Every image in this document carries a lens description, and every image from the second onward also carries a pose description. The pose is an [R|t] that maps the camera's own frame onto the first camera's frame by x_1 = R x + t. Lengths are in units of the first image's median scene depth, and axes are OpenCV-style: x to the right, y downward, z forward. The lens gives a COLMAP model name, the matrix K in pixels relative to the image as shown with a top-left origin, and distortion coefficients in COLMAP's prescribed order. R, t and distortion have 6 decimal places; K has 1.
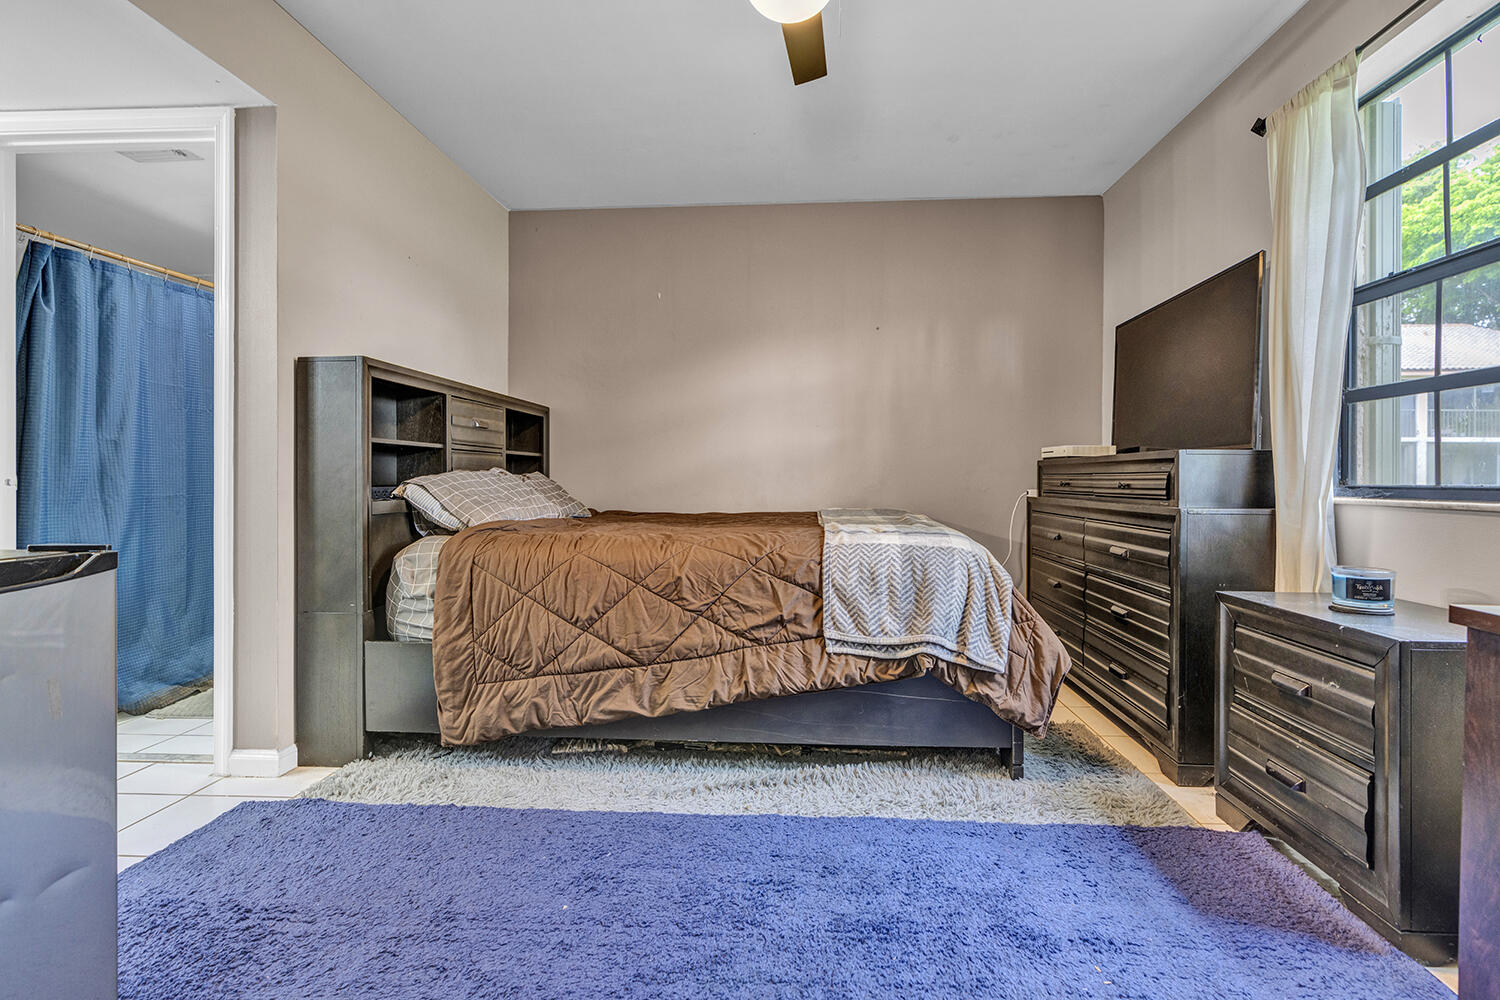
lens RADIAL K [[678.1, 0, 775.6], [0, 678.1, 472.7], [0, 0, 1]] dist [-0.003031, 0.001161]
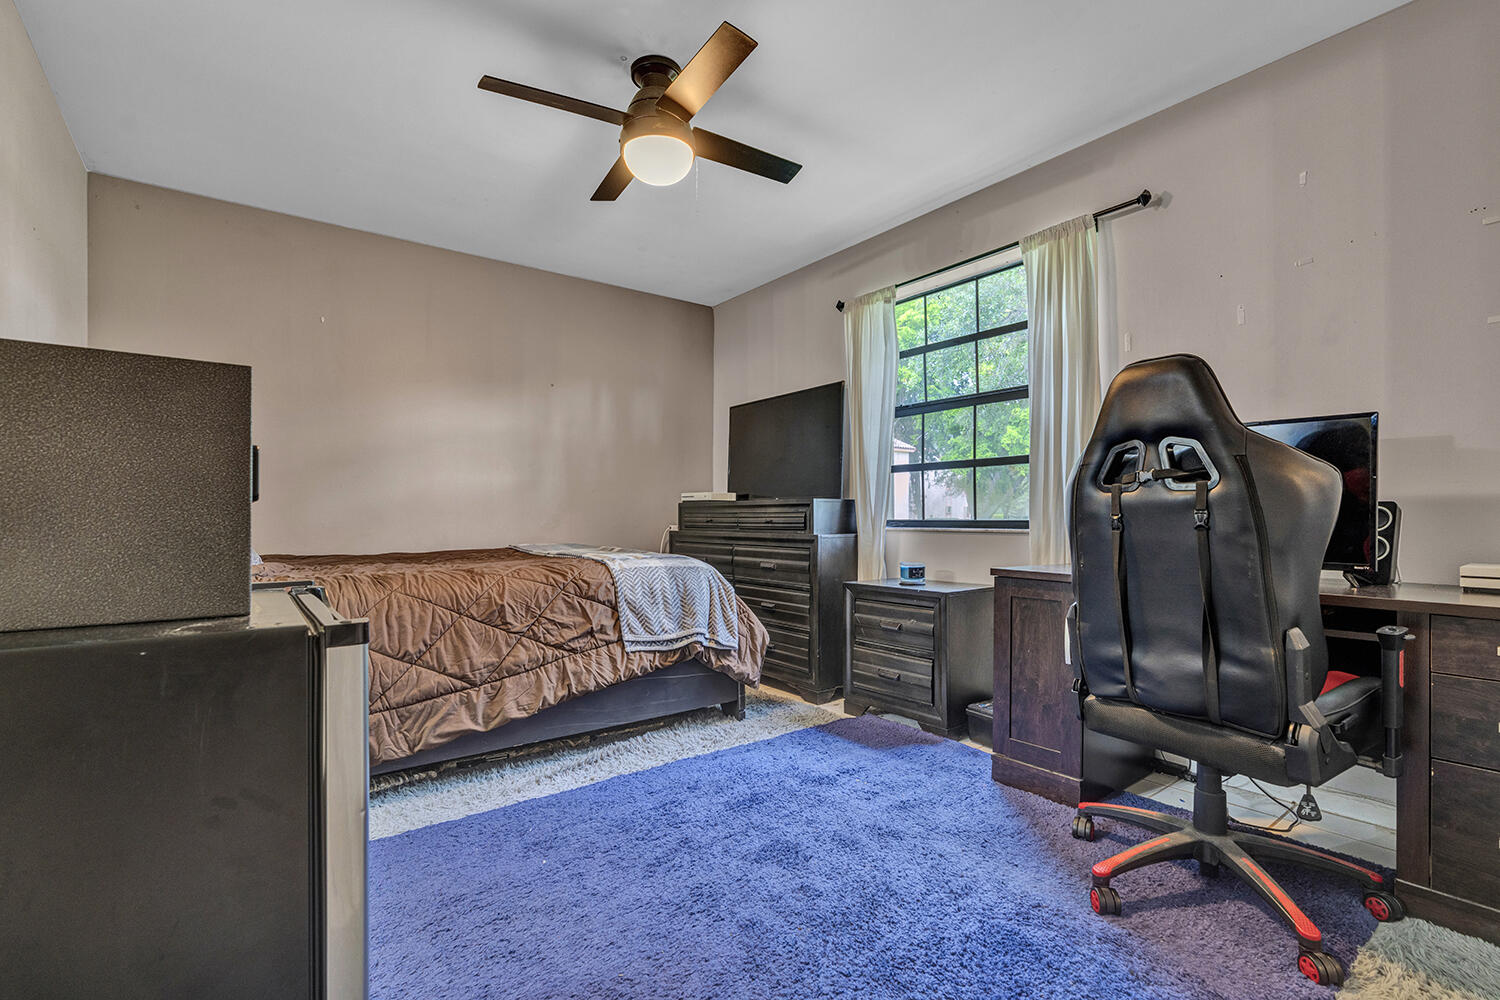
lens RADIAL K [[678.1, 0, 754.0], [0, 678.1, 507.9], [0, 0, 1]] dist [-0.003031, 0.001161]
pose [[0.759148, 0.005174, 0.650897, -0.577056], [-0.002004, 0.999982, -0.005611, -0.002898], [-0.650915, 0.002956, 0.759145, -0.139666]]
